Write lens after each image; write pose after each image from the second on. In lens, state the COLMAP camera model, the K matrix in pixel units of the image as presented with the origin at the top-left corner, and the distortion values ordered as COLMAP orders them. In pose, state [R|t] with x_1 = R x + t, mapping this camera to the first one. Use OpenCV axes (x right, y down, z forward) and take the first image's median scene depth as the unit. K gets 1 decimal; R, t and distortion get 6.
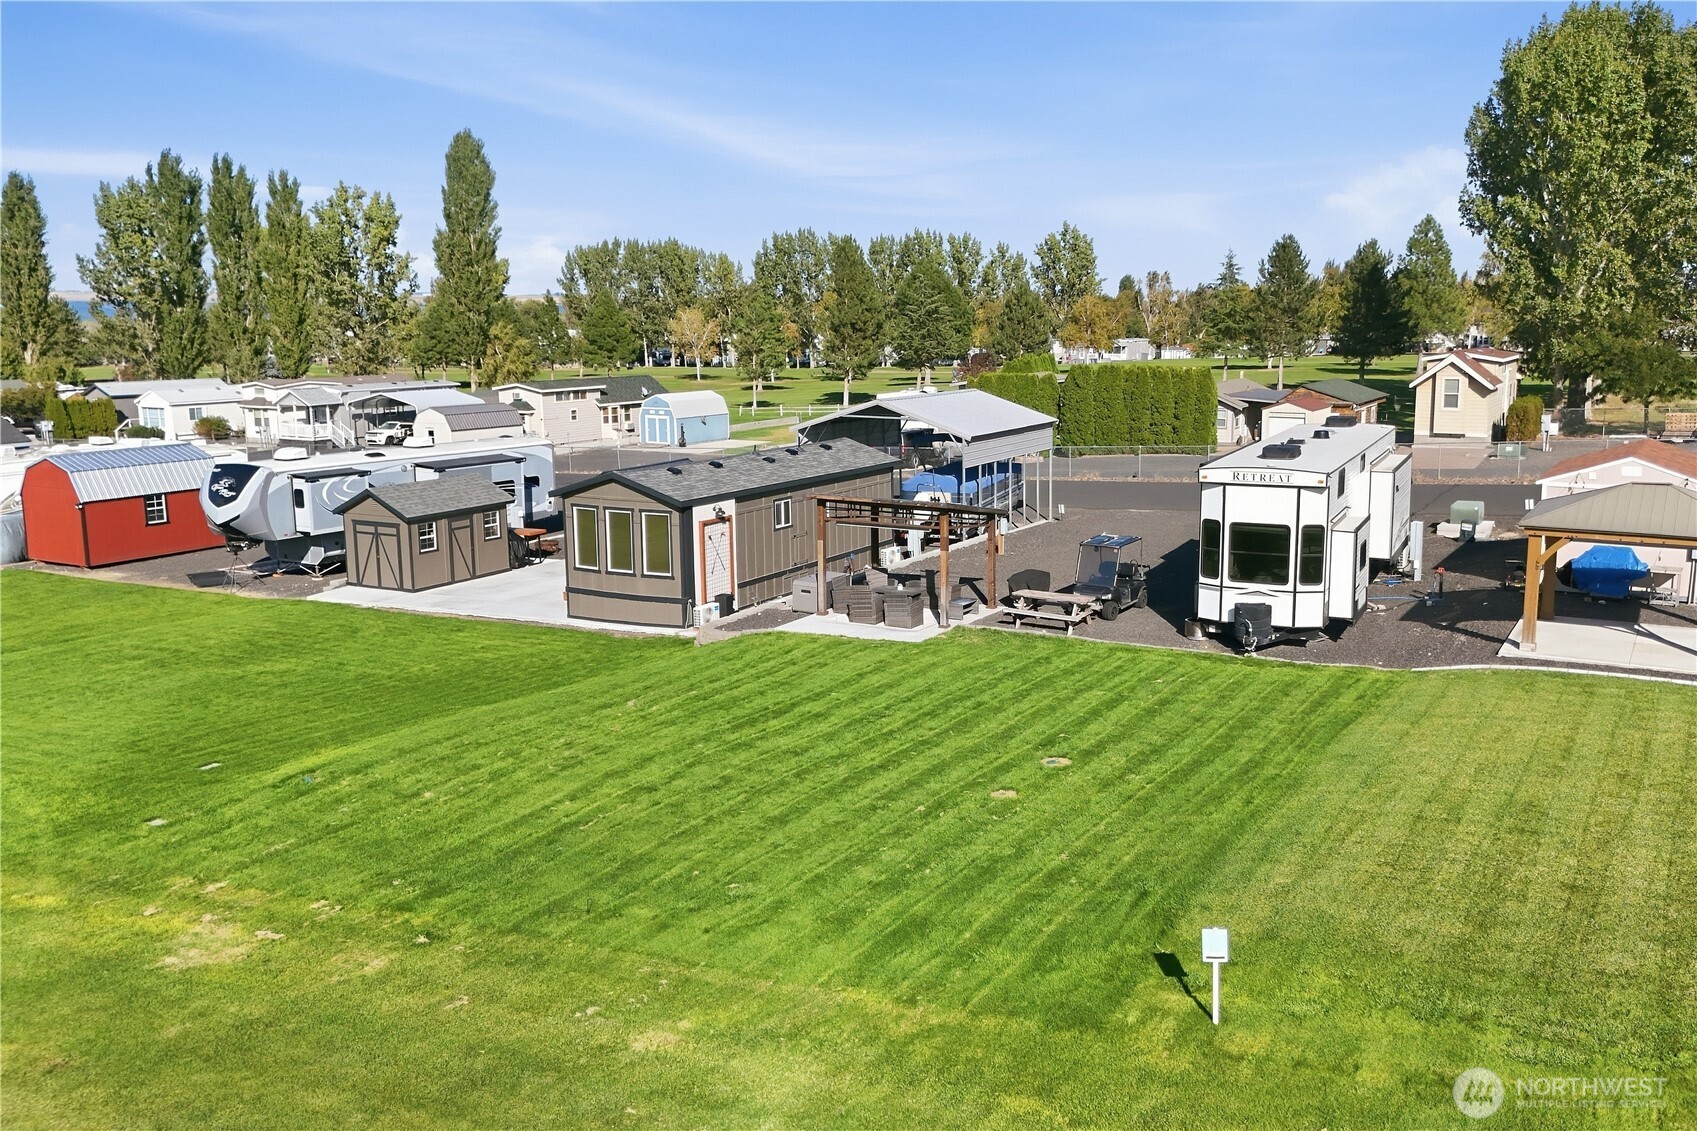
lens RADIAL K [[1679.1, 0, 954.1], [0, 1679.1, 572.6], [0, 0, 1]] dist [0.113547, -0.211778]
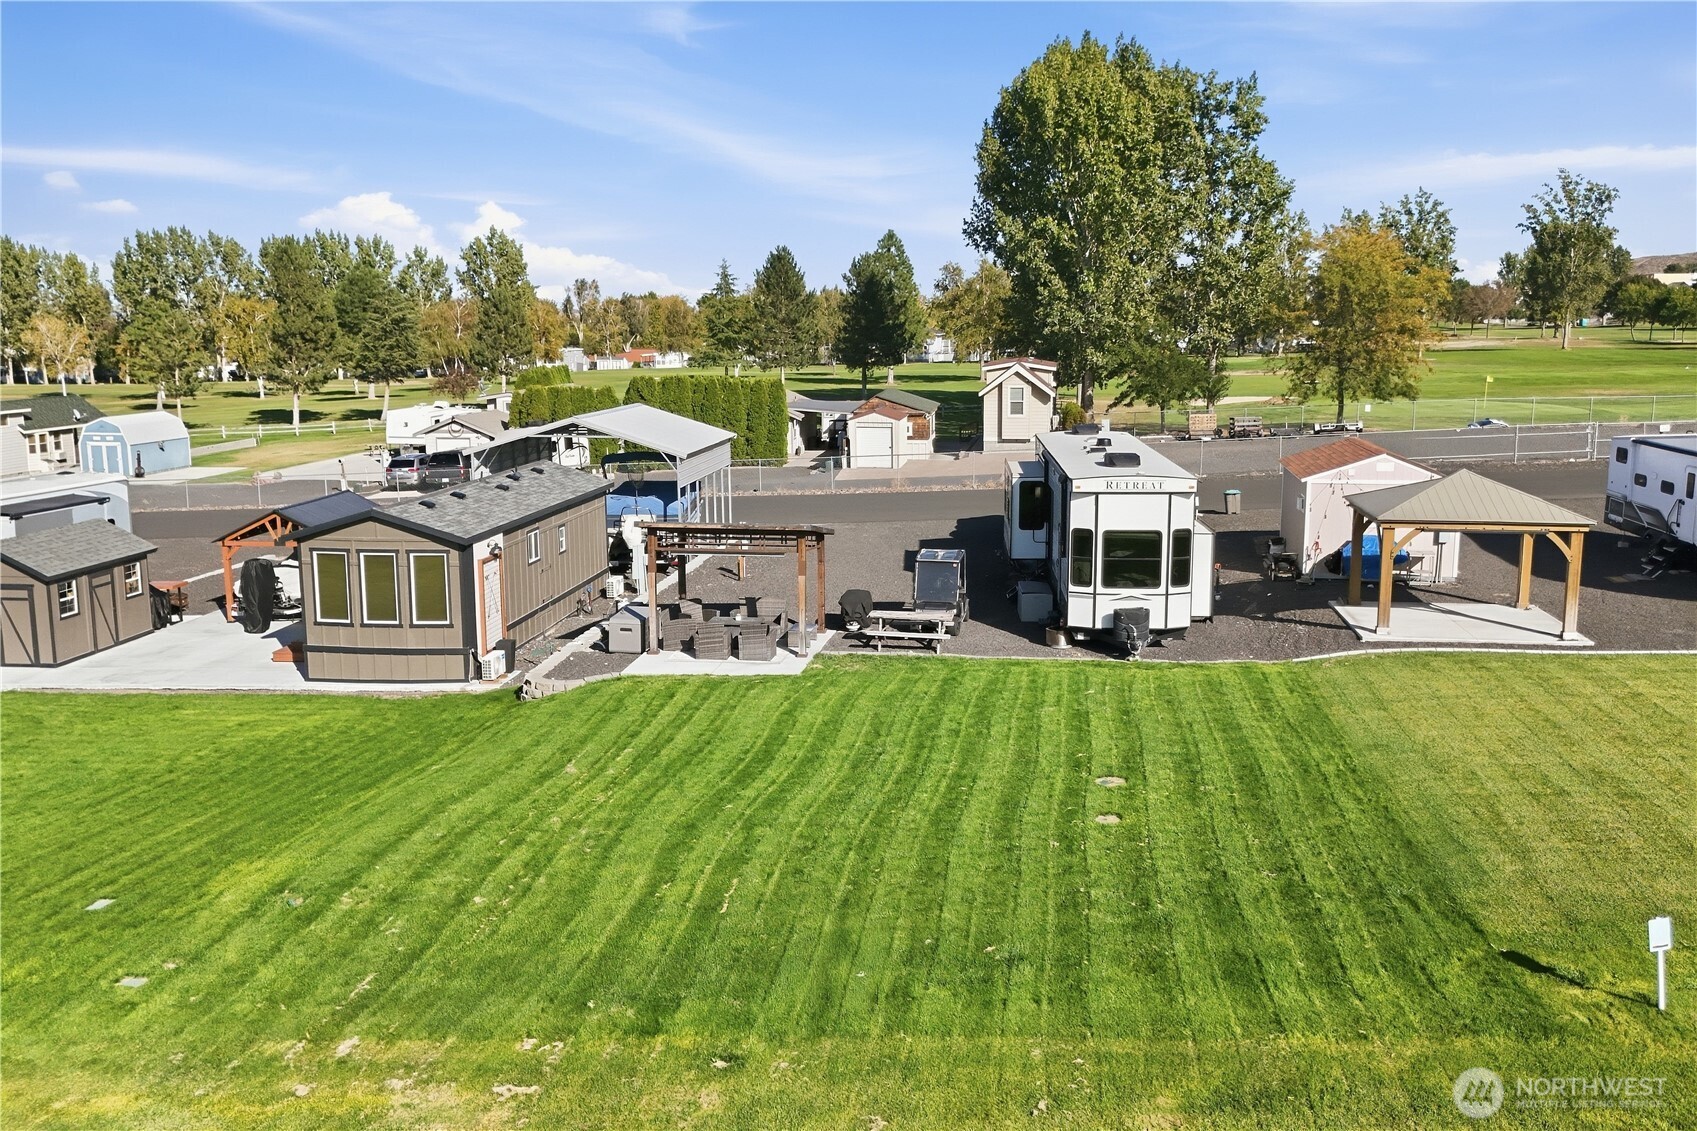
lens RADIAL K [[1679.1, 0, 954.1], [0, 1679.1, 572.6], [0, 0, 1]] dist [0.113547, -0.211778]
pose [[0.921311, -0.060077, 0.384158, -0.233833], [0.062054, 0.998046, 0.007259, -0.013099], [-0.383843, 0.017151, 0.923239, 0.073586]]
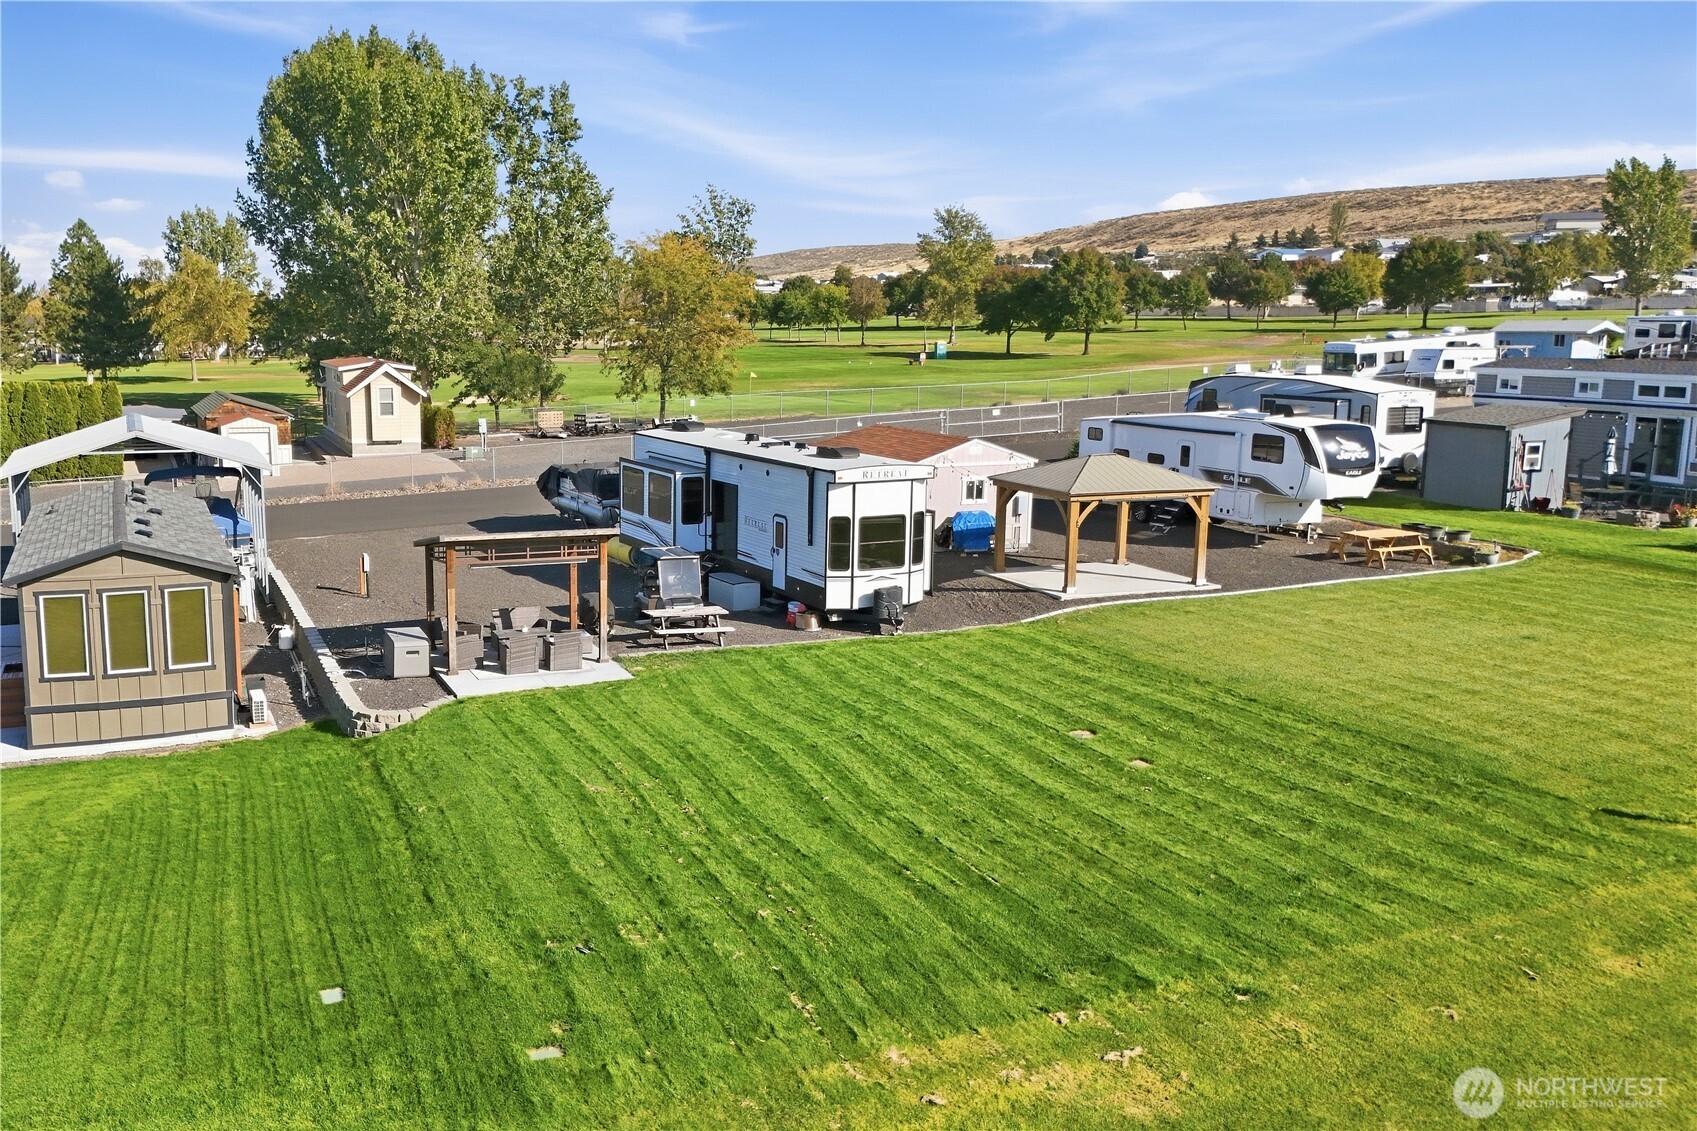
lens RADIAL K [[1656.5, 0, 784.9], [0, 1656.5, 560.8], [0, 0, 1]] dist [0.111812, -0.184833]
pose [[0.632446, -0.116267, 0.765829, -0.523251], [0.122901, 0.991209, 0.048989, -0.045529], [-0.764792, 0.063138, 0.641176, 0.262349]]
